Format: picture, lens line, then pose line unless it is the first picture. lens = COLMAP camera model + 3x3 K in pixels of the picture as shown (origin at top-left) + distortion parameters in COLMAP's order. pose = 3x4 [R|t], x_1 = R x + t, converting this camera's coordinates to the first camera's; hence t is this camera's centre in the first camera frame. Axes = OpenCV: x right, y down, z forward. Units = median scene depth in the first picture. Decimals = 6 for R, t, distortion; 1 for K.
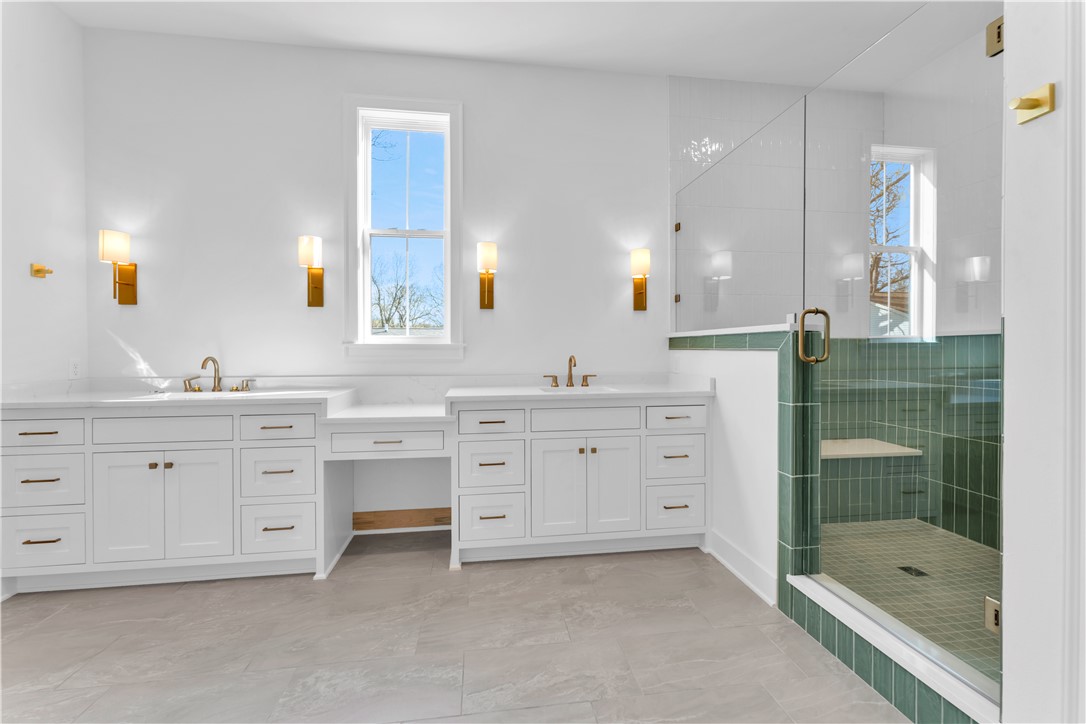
lens RADIAL K [[442.5, 0, 534.8], [0, 442.5, 350.3], [0, 0, 1]] dist [0.000189, -0.000663]
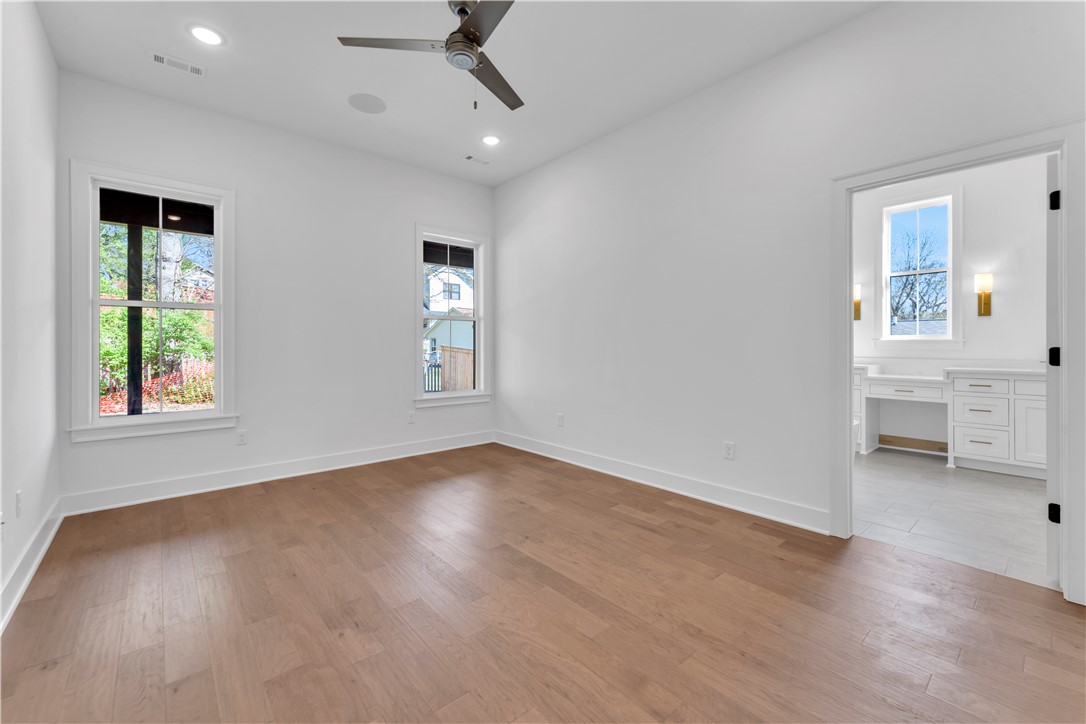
lens RADIAL K [[442.5, 0, 534.8], [0, 442.5, 350.3], [0, 0, 1]] dist [0.000189, -0.000663]
pose [[0.537628, 0.006482, -0.843157, 0.407057], [0.004482, 0.999934, 0.010546, 0.001793], [0.843170, -0.009449, 0.537564, -1.322993]]
